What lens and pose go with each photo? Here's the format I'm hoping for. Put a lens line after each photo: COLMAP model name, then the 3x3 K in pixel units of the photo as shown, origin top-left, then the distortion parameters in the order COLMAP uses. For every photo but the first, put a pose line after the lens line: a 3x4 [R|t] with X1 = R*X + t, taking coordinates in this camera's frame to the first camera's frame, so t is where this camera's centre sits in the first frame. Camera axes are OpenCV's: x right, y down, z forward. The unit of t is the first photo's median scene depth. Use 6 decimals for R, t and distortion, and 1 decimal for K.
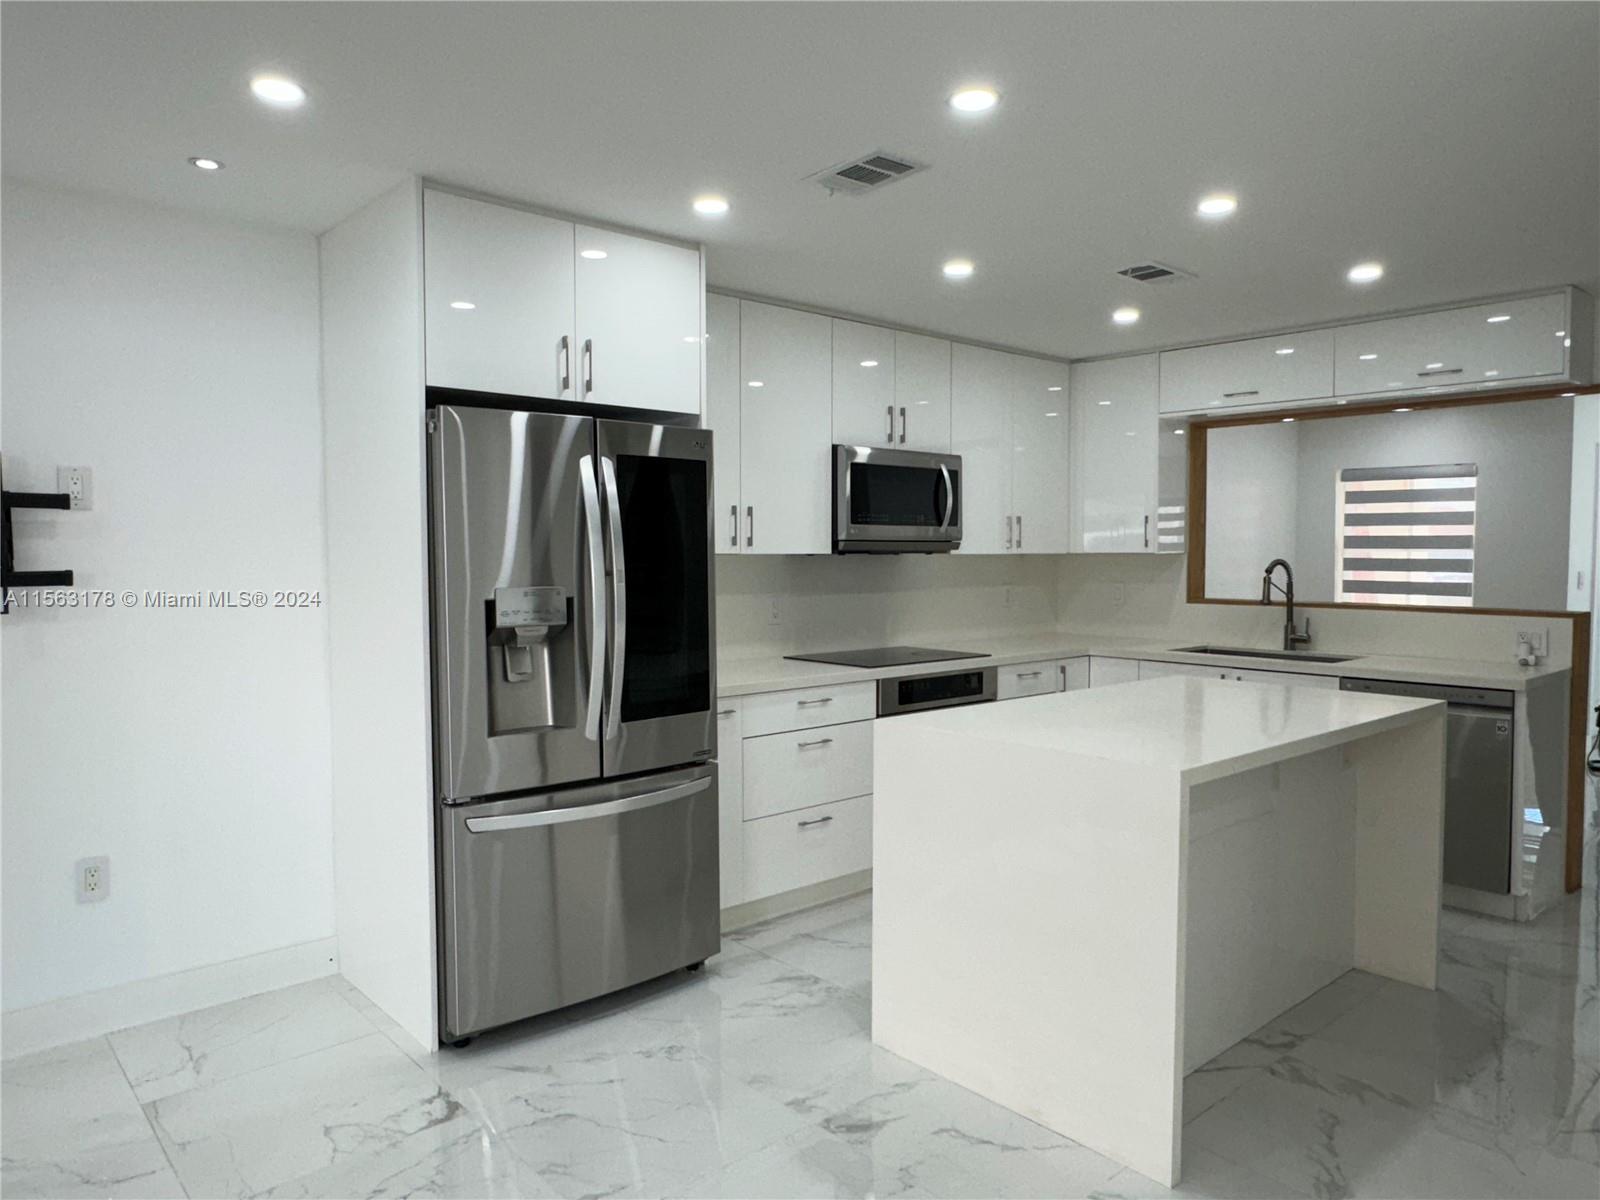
lens RADIAL K [[1070.1, 0, 799.3], [0, 1070.1, 599.2], [0, 0, 1]] dist [0.007463, -0.007225]
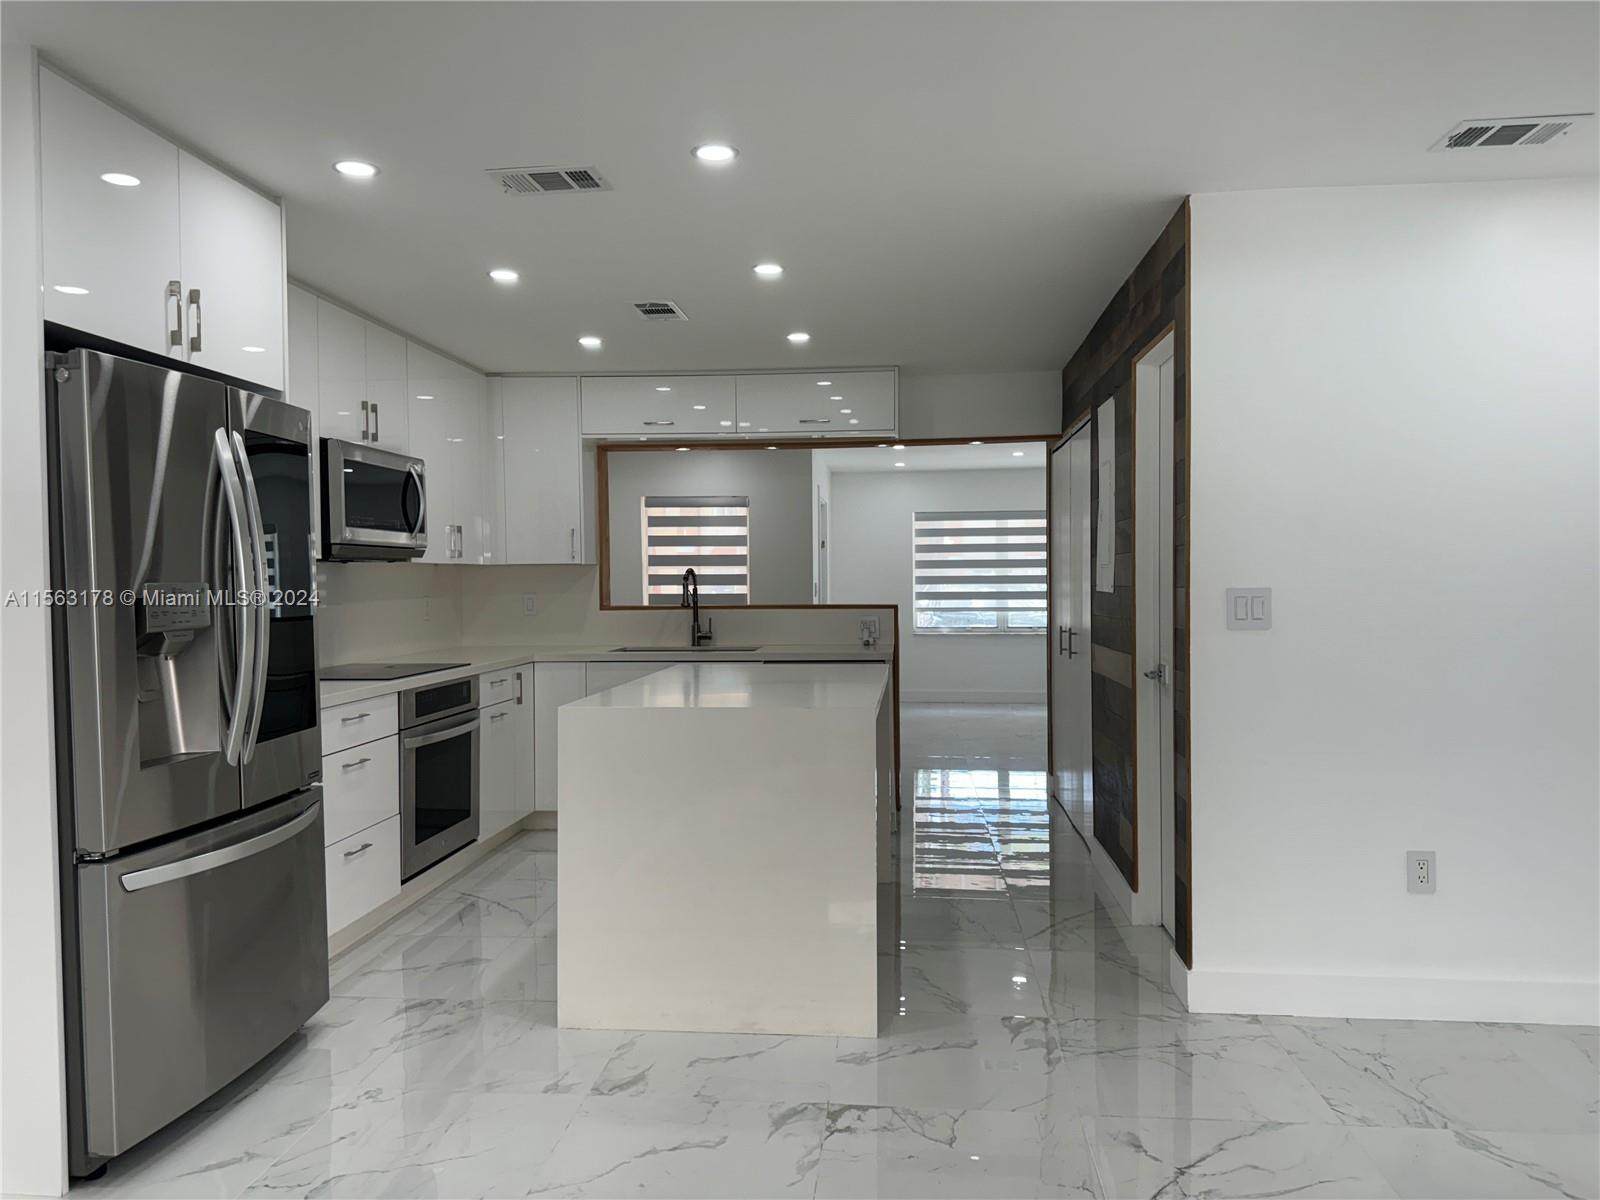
lens RADIAL K [[1130.9, 0, 802.5], [0, 1130.9, 603.4], [0, 0, 1]] dist [0.063692, -0.068287]
pose [[0.734255, -0.021280, 0.678540, -0.261933], [0.040230, 0.999116, -0.012199, 0.018457], [-0.677681, 0.036255, 0.734462, 0.017712]]
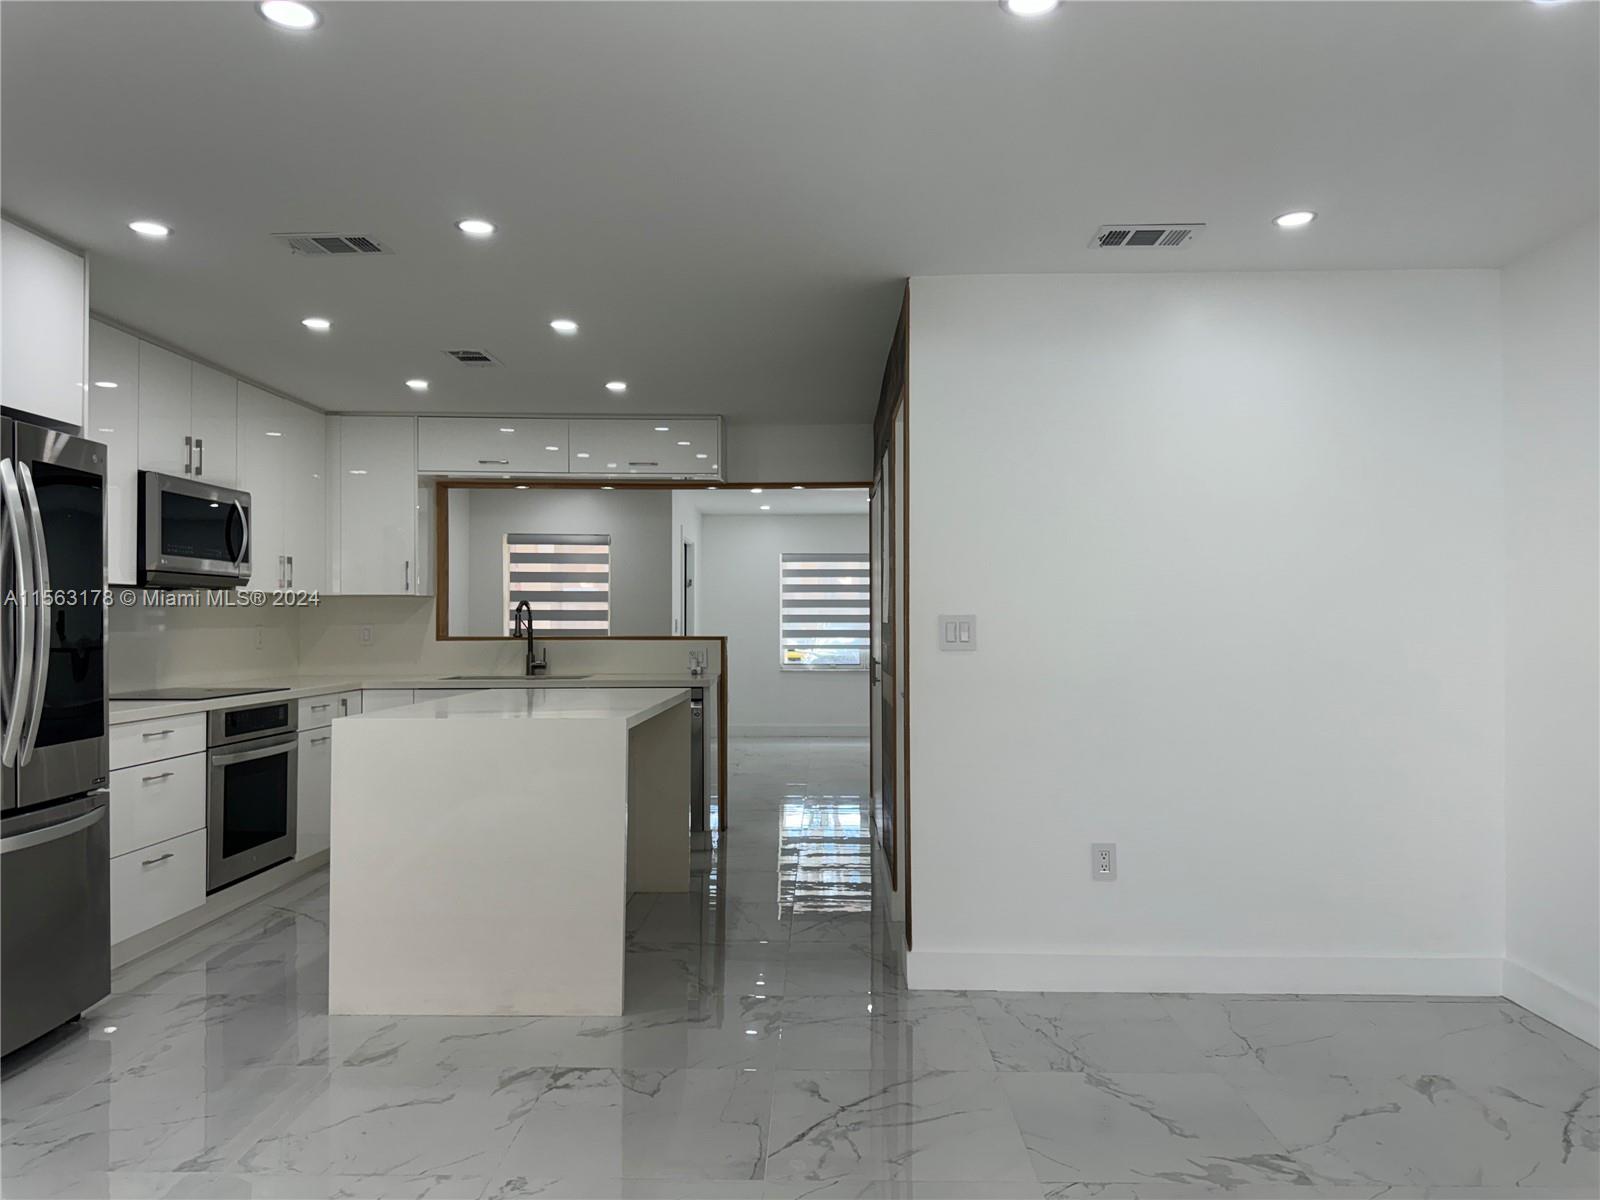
lens RADIAL K [[1130.9, 0, 805.4], [0, 1130.9, 605.0], [0, 0, 1]] dist [0.063692, -0.068287]
pose [[0.679872, 0.010204, 0.733259, -0.250493], [0.034819, 0.998326, -0.046176, 0.034622], [-0.732503, 0.056925, 0.678379, -0.097796]]
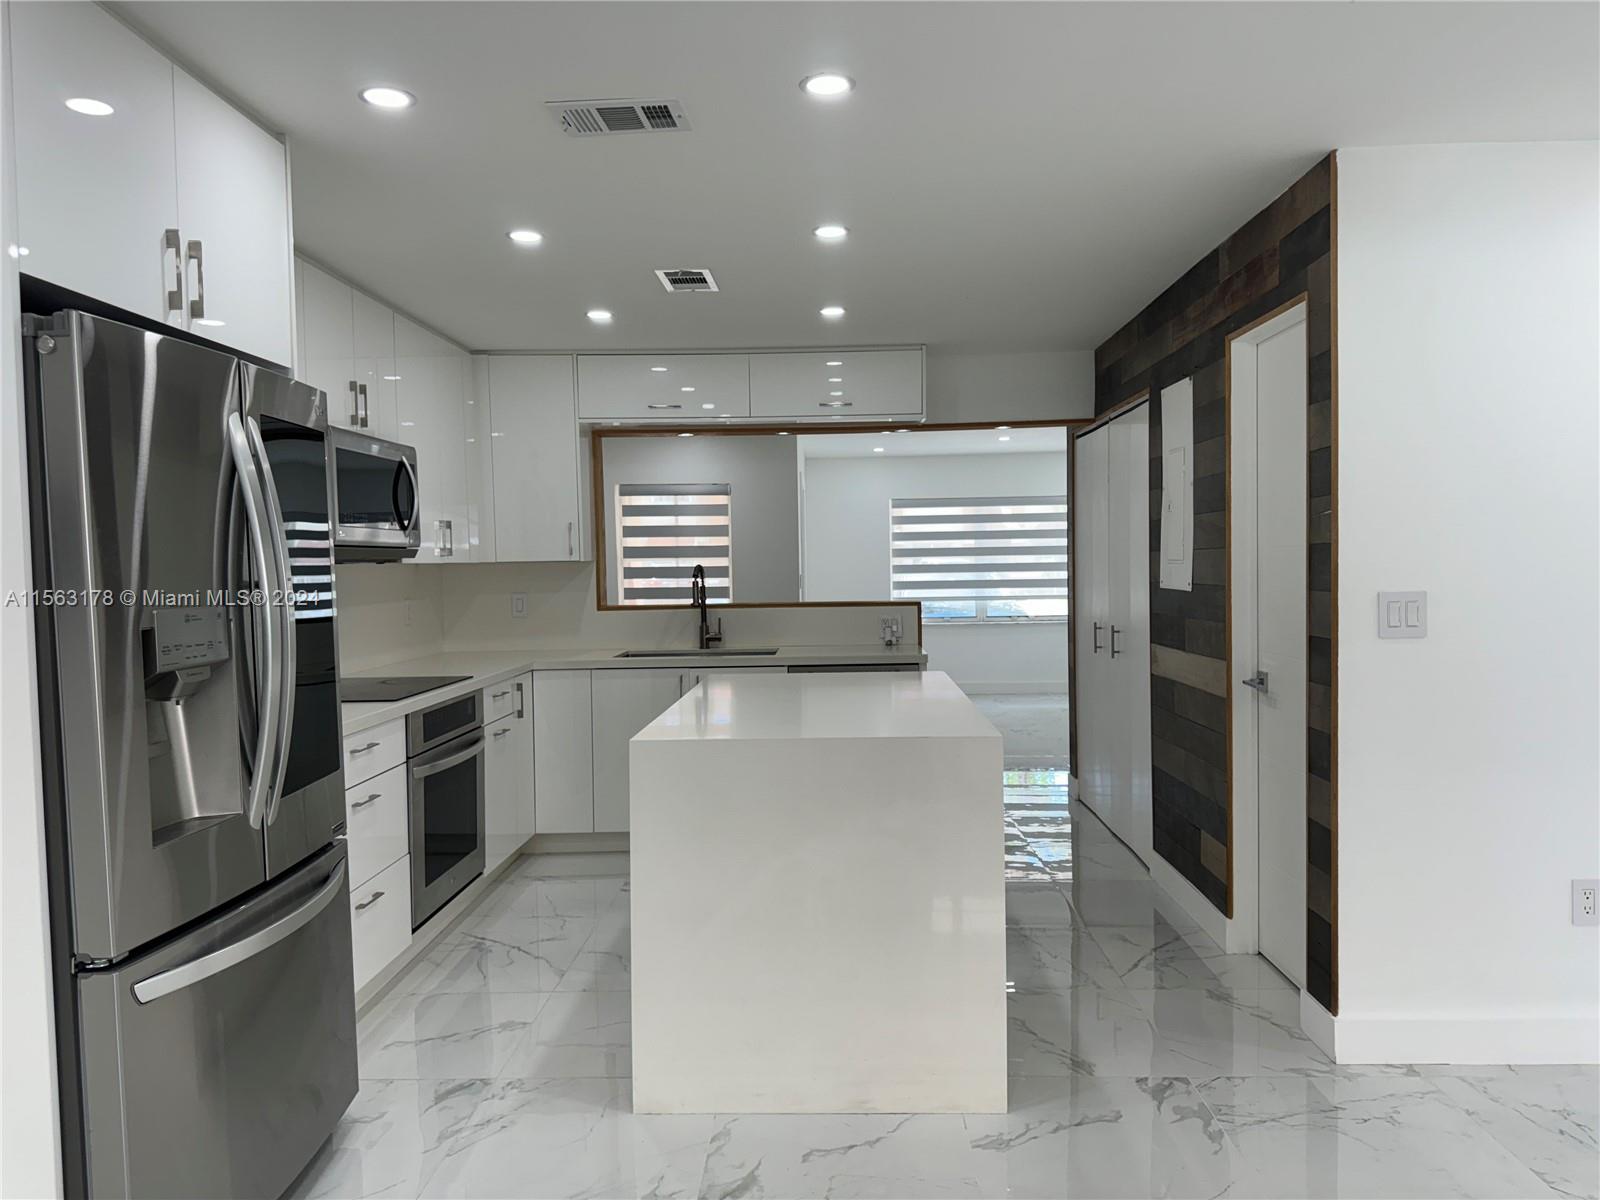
lens RADIAL K [[1130.9, 0, 812.2], [0, 1130.9, 603.9], [0, 0, 1]] dist [0.063692, -0.068287]
pose [[0.683836, -0.039442, 0.728569, -0.265044], [0.051250, 0.998668, 0.005961, 0.001004], [-0.727834, 0.033263, 0.684946, 0.130995]]
